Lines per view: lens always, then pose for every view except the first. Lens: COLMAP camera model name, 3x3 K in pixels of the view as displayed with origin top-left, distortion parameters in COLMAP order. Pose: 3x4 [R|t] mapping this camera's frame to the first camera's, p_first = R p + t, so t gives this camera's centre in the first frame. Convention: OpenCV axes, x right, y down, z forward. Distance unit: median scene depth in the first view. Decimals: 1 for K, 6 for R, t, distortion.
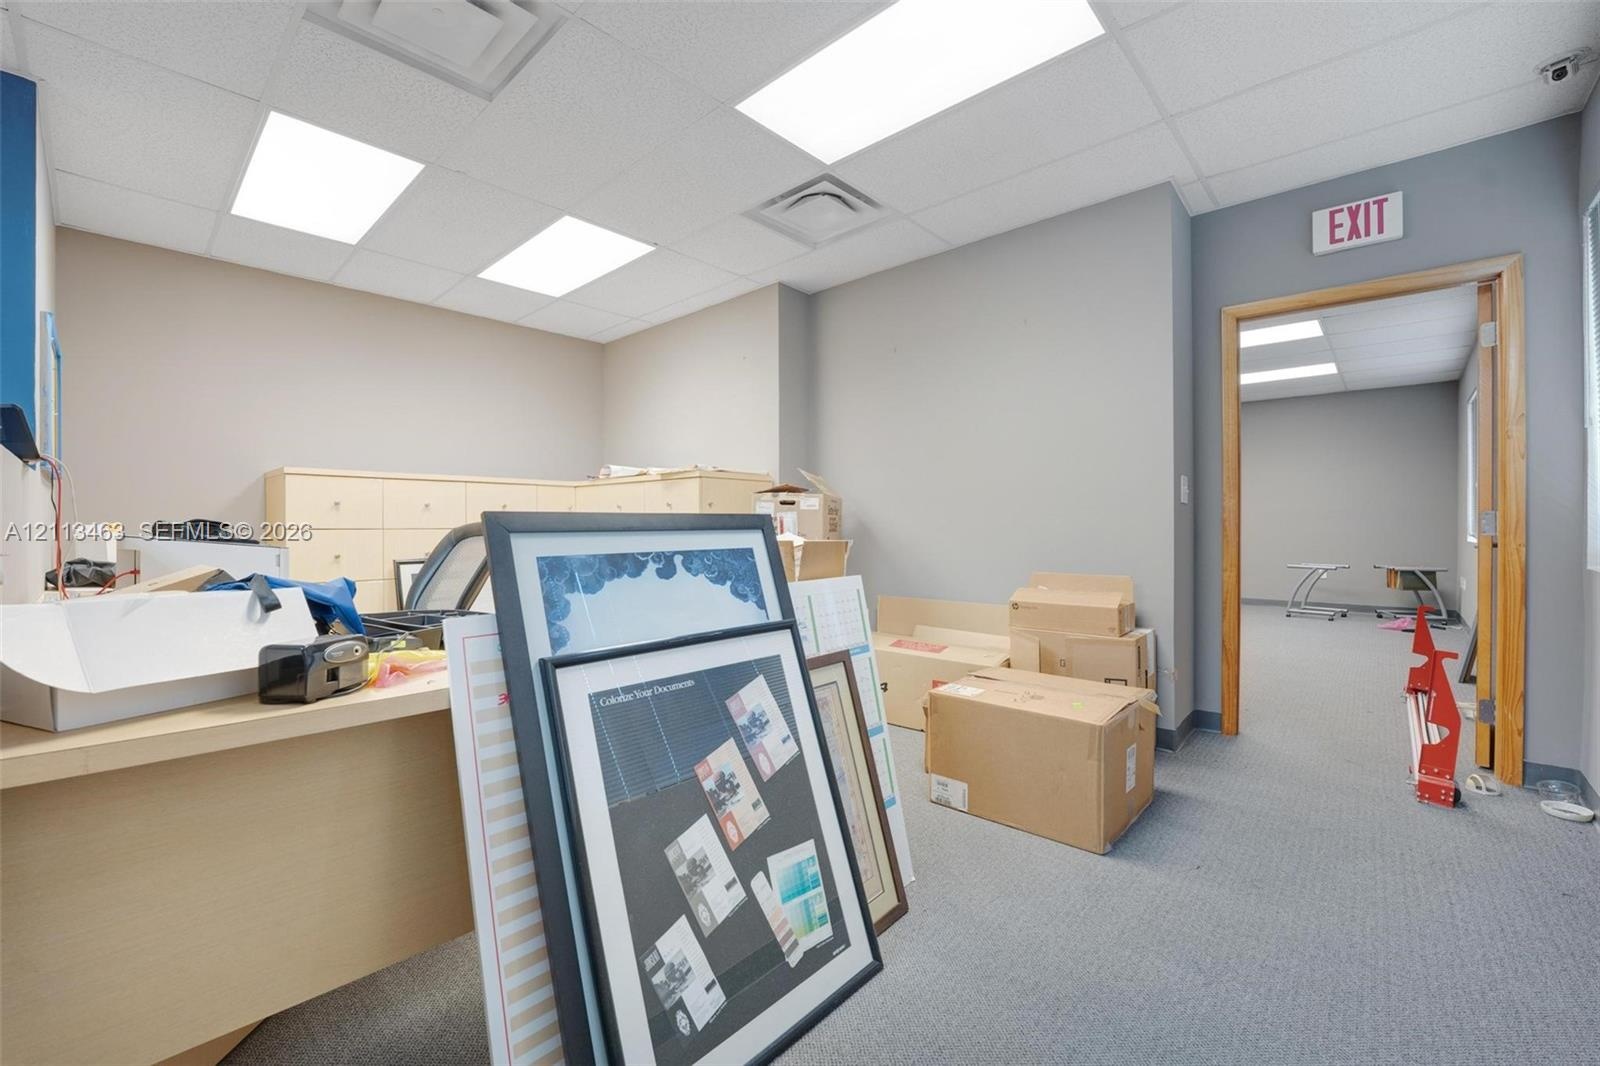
lens RADIAL K [[655.6, 0, 795.3], [0, 655.6, 530.1], [0, 0, 1]] dist [-0.029876, 0.005701]
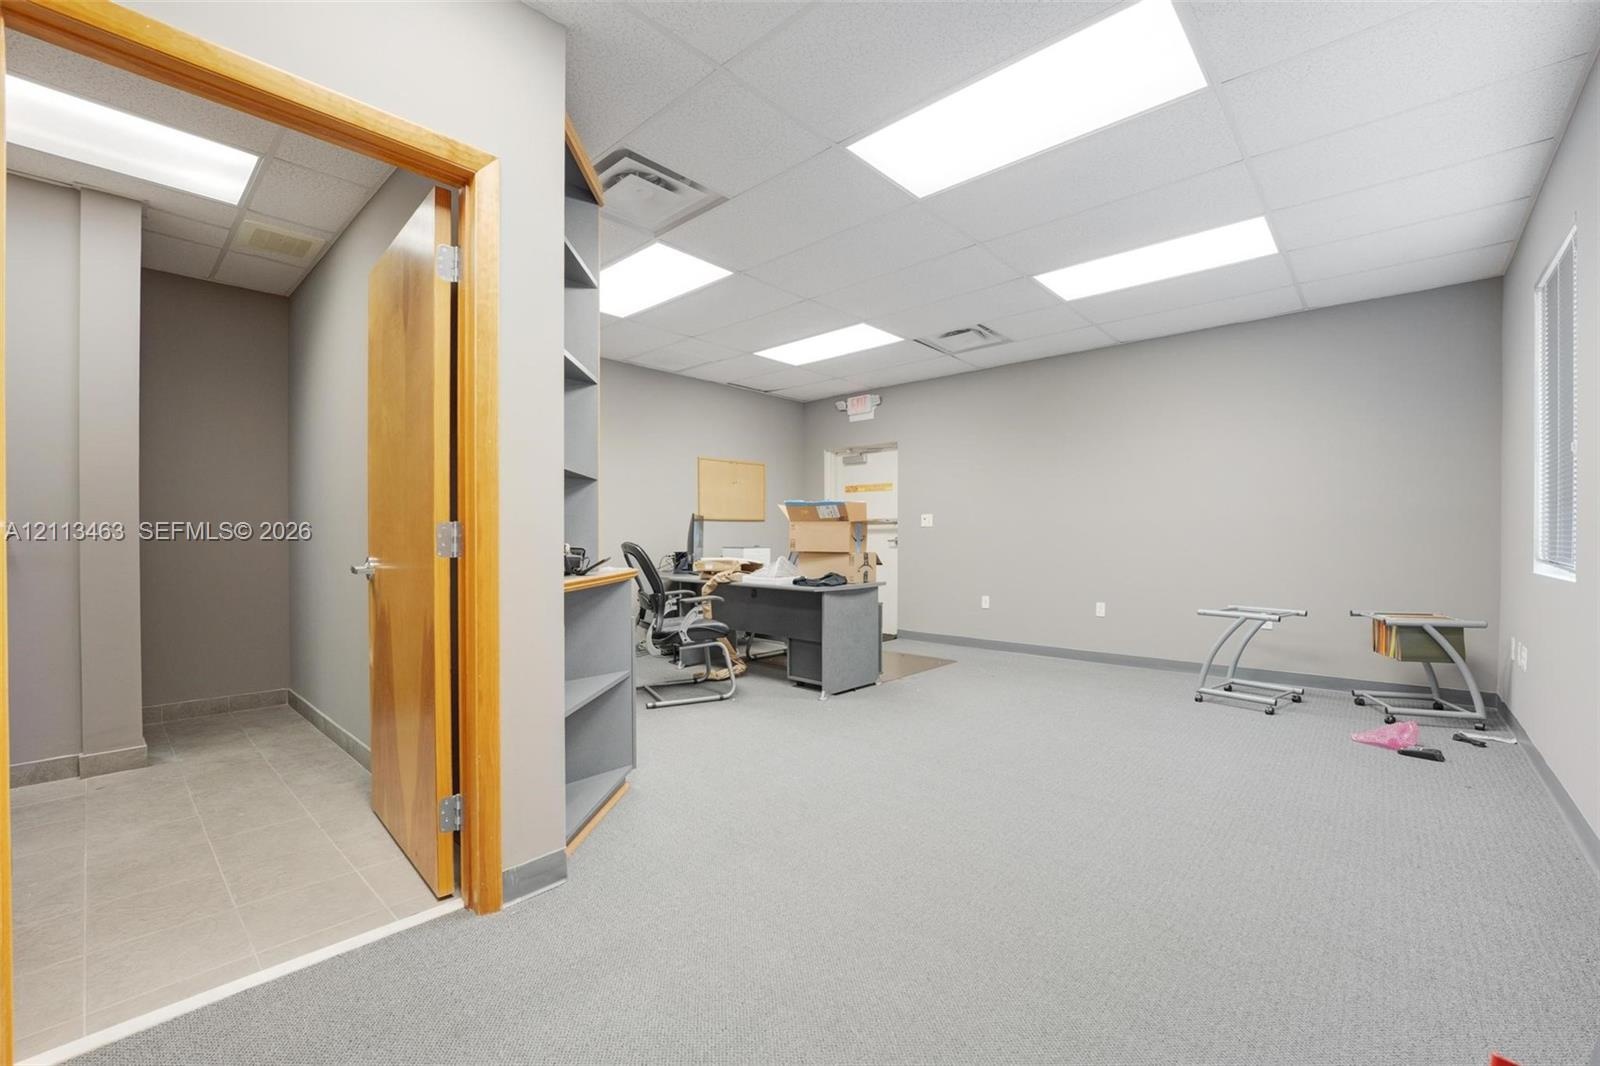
lens RADIAL K [[655.6, 0, 821.6], [0, 655.6, 541.7], [0, 0, 1]] dist [-0.001589, -0.000138]
pose [[0.999538, 0.001542, 0.030344, 0.463183], [-0.001496, 0.999998, -0.001532, -0.004916], [-0.030346, 0.001486, 0.999538, 0.484608]]
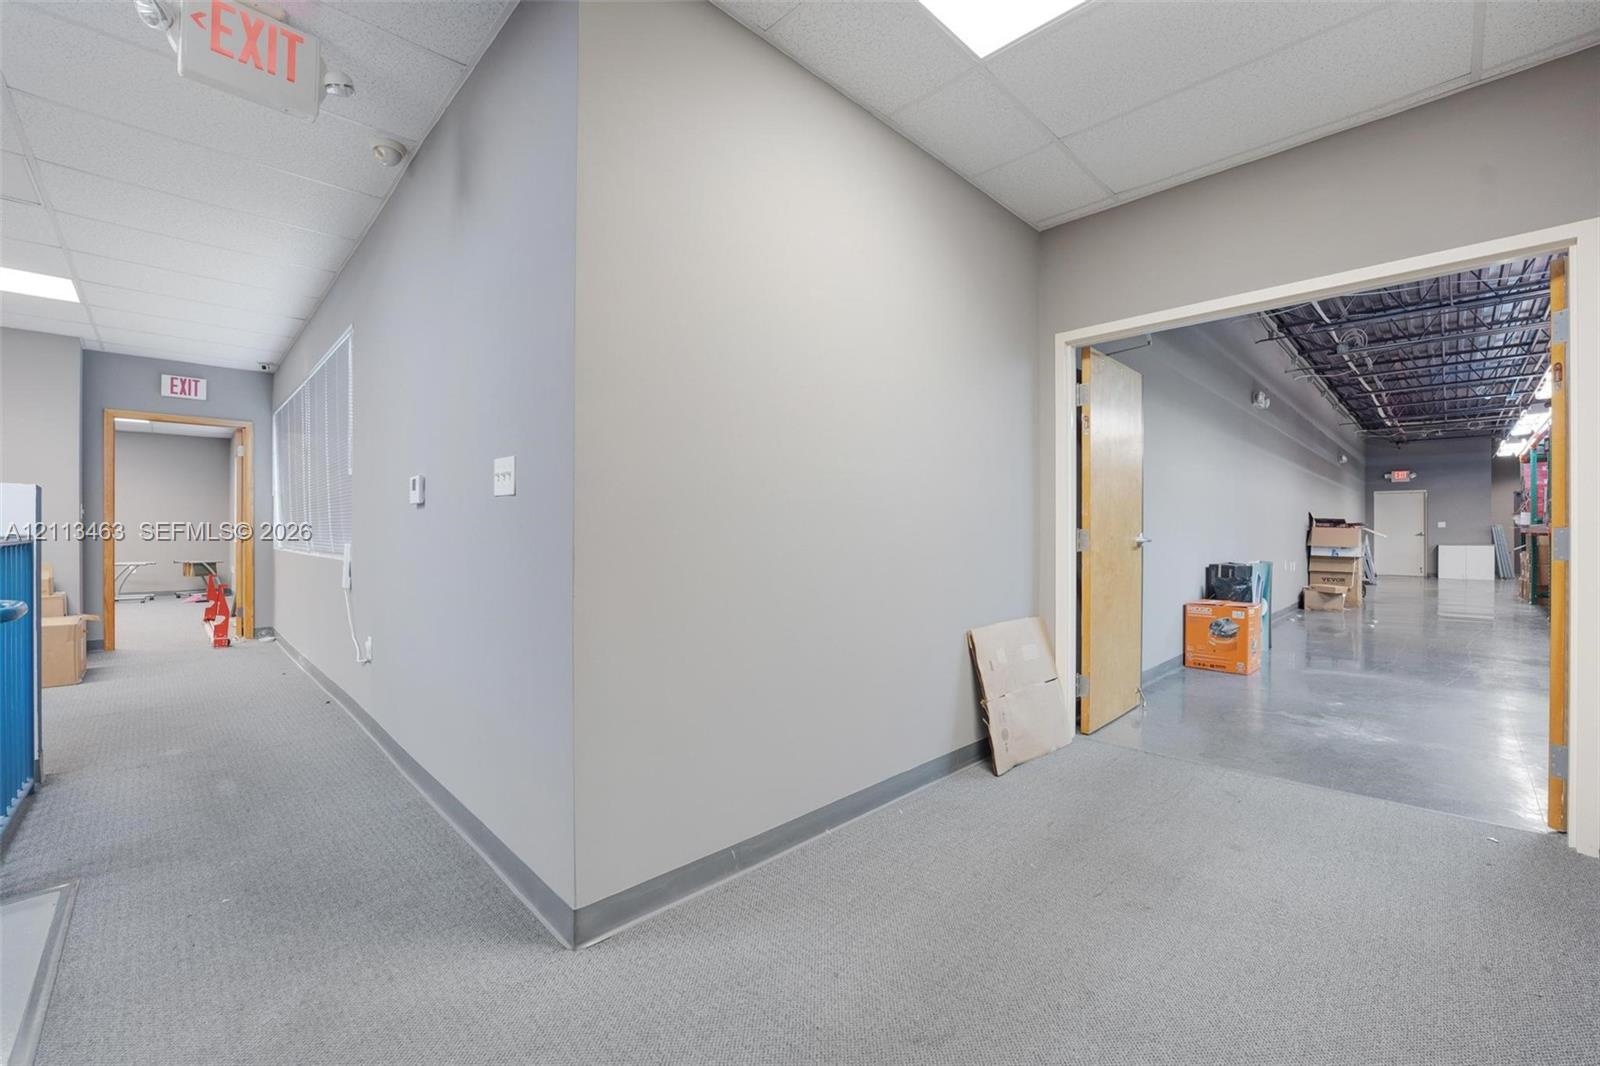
lens RADIAL K [[655.6, 0, 795.3], [0, 655.6, 530.1], [0, 0, 1]] dist [-0.029876, 0.005701]
pose [[0.046472, 0.005150, 0.998906, -0.483247], [0.006705, 0.999963, -0.005467, 0.004182], [-0.998897, 0.006951, 0.046436, -0.470413]]
